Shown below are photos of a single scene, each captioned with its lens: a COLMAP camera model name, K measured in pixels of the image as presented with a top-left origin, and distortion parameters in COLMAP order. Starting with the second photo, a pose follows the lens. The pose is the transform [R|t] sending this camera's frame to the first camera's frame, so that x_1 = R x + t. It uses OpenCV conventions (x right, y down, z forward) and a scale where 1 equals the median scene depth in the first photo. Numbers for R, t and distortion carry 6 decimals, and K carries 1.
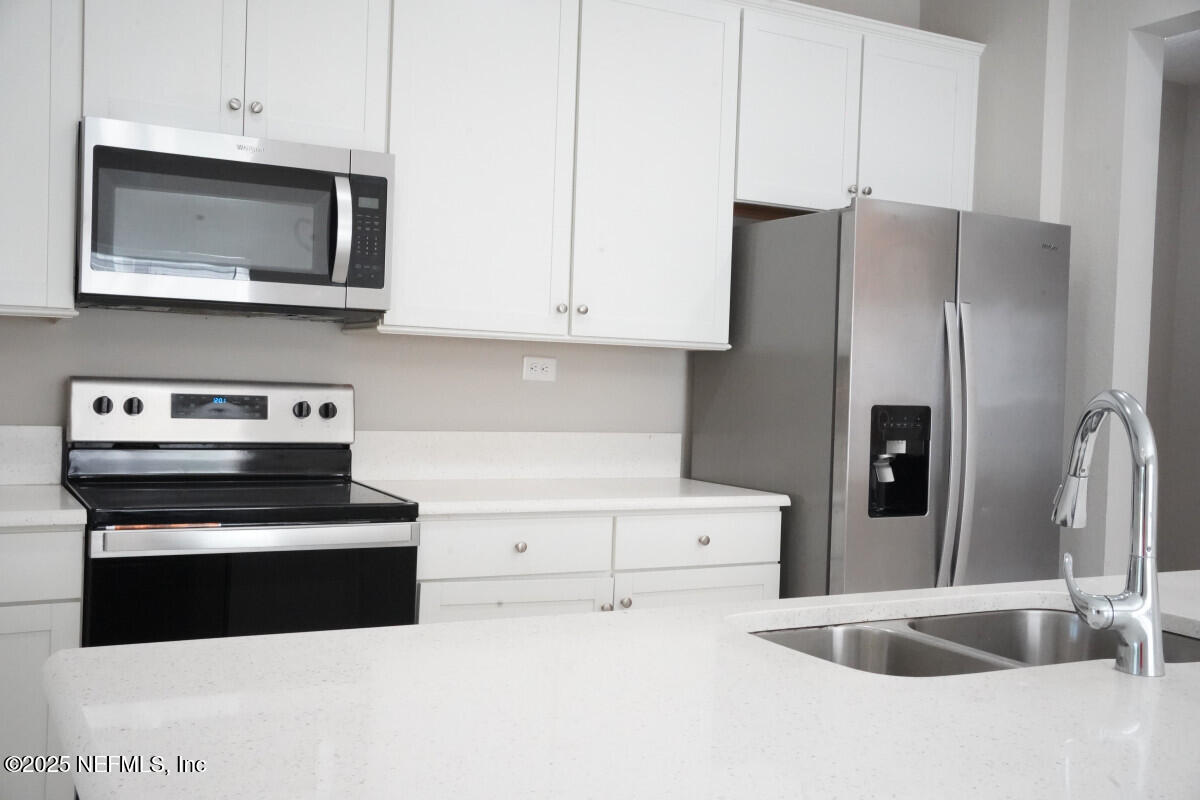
lens RADIAL K [[1217.5, 0, 595.2], [0, 1217.5, 398.4], [0, 0, 1]] dist [-0.030587, 0.142289]
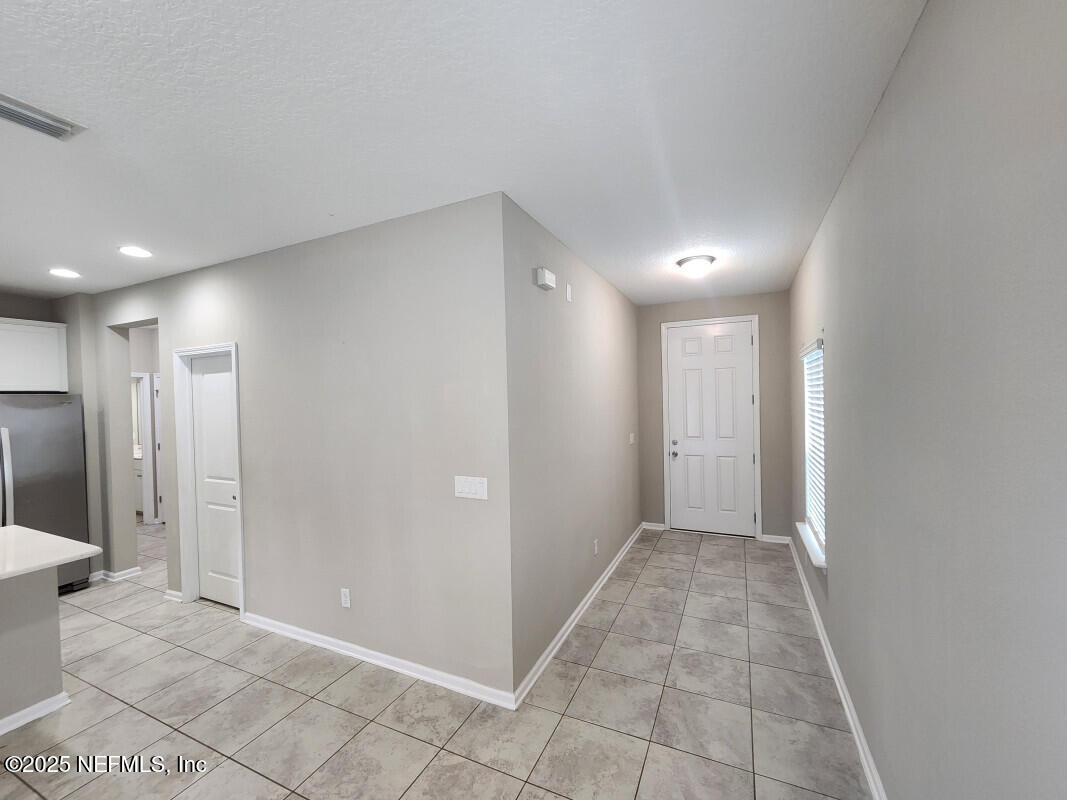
lens RADIAL K [[441.6, 0, 532.6], [0, 441.6, 402.6], [0, 0, 1]] dist [0.009391, -0.000172]
pose [[0.807669, -0.062350, 0.586331, 0.708877], [0.062610, 0.997840, 0.019865, -0.084089], [-0.586303, 0.020665, 0.809828, -0.523348]]
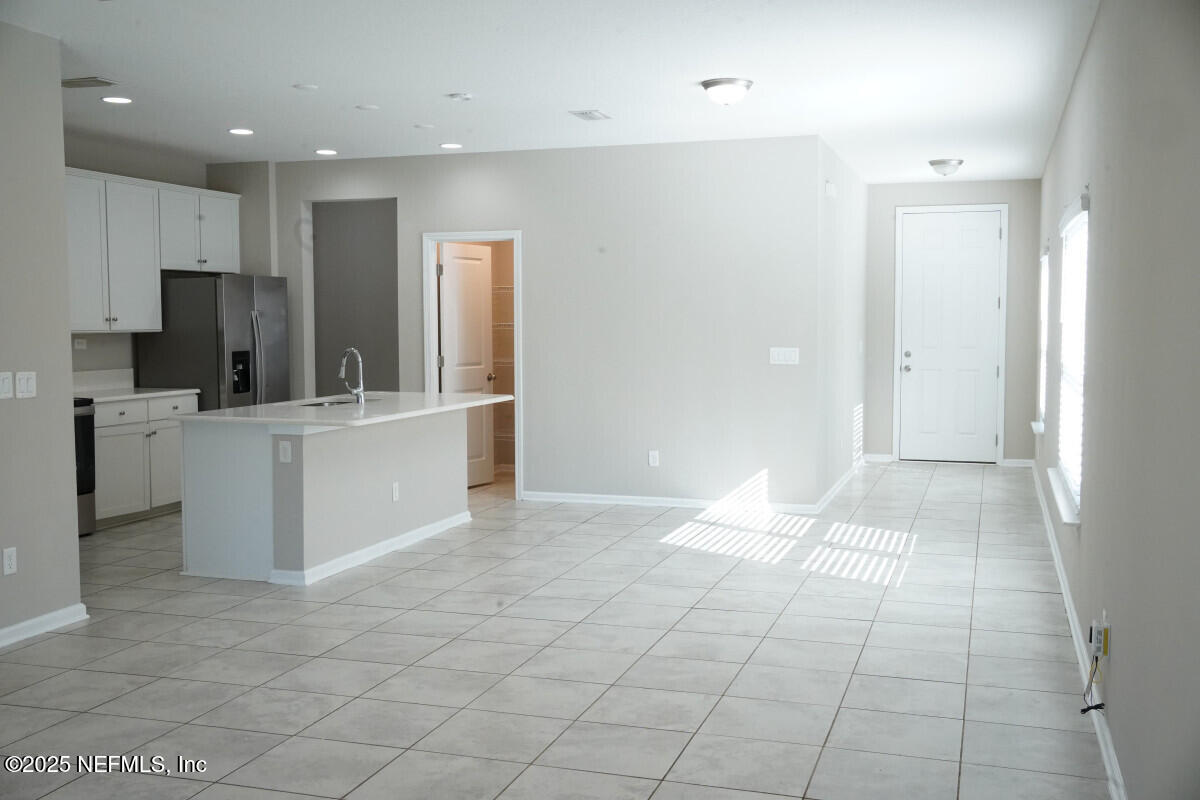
lens RADIAL K [[1217.5, 0, 595.2], [0, 1217.5, 398.4], [0, 0, 1]] dist [-0.030587, 0.142289]
pose [[0.730169, -0.083531, 0.678142, -1.006713], [0.042037, 0.996111, 0.077435, -0.065289], [-0.681973, -0.028033, 0.730840, -1.492141]]
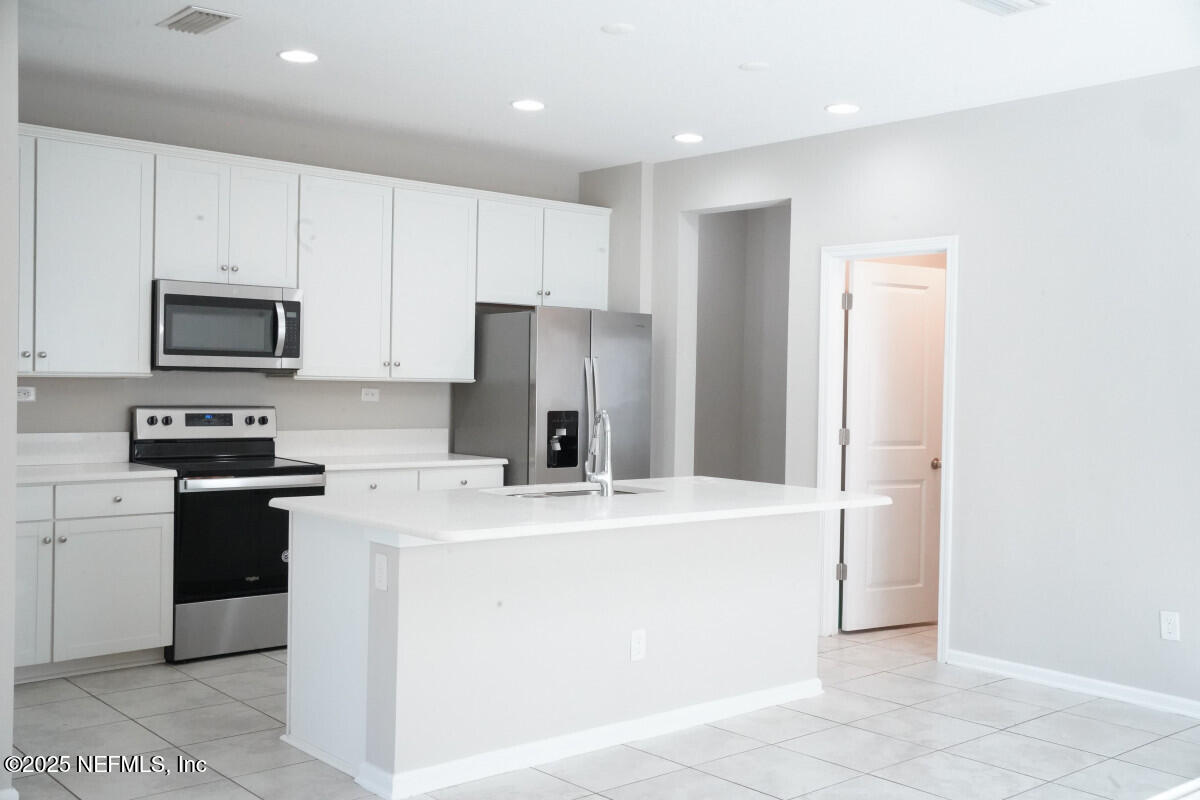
lens RADIAL K [[1217.5, 0, 595.2], [0, 1217.5, 398.4], [0, 0, 1]] dist [-0.030587, 0.142289]
pose [[0.977075, -0.019850, 0.211966, -0.115469], [0.019446, 0.999803, 0.003986, -0.021572], [-0.212004, 0.000227, 0.977269, -0.948303]]
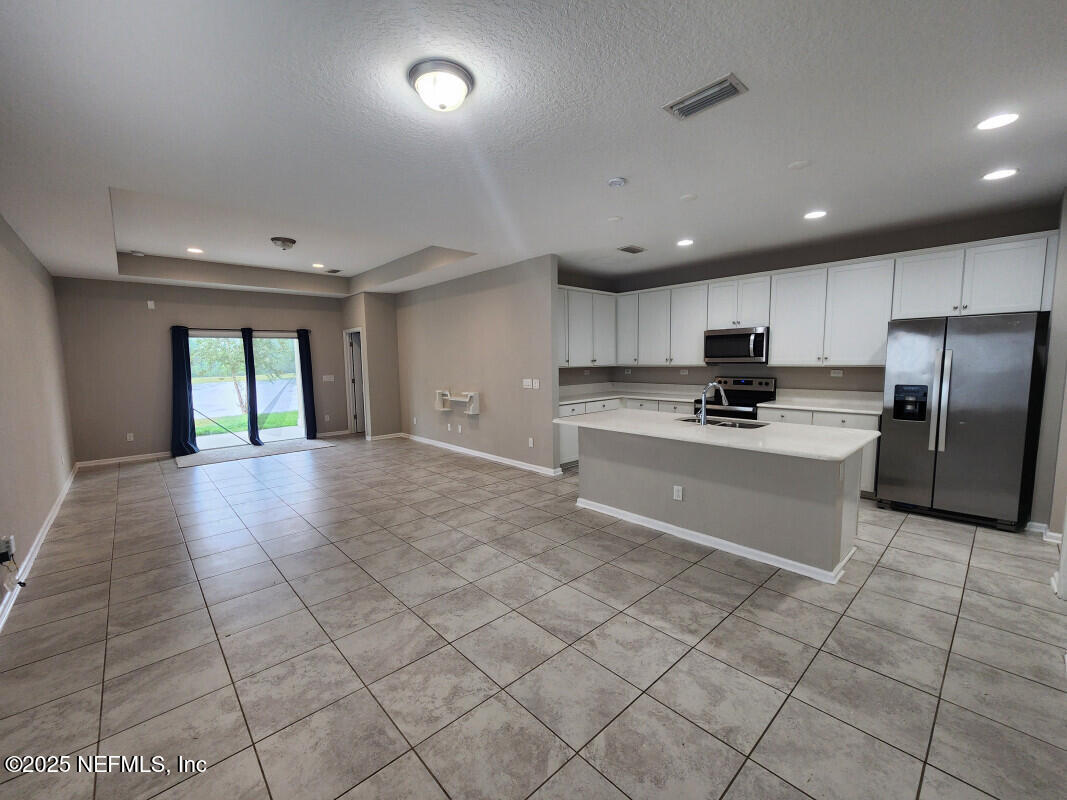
lens RADIAL K [[441.6, 0, 532.6], [0, 441.6, 402.6], [0, 0, 1]] dist [0.009391, -0.000172]
pose [[0.241788, 0.057684, -0.968613, 1.148770], [0.004699, 0.998150, 0.060616, -0.023492], [0.970318, -0.019207, 0.241070, -0.226652]]
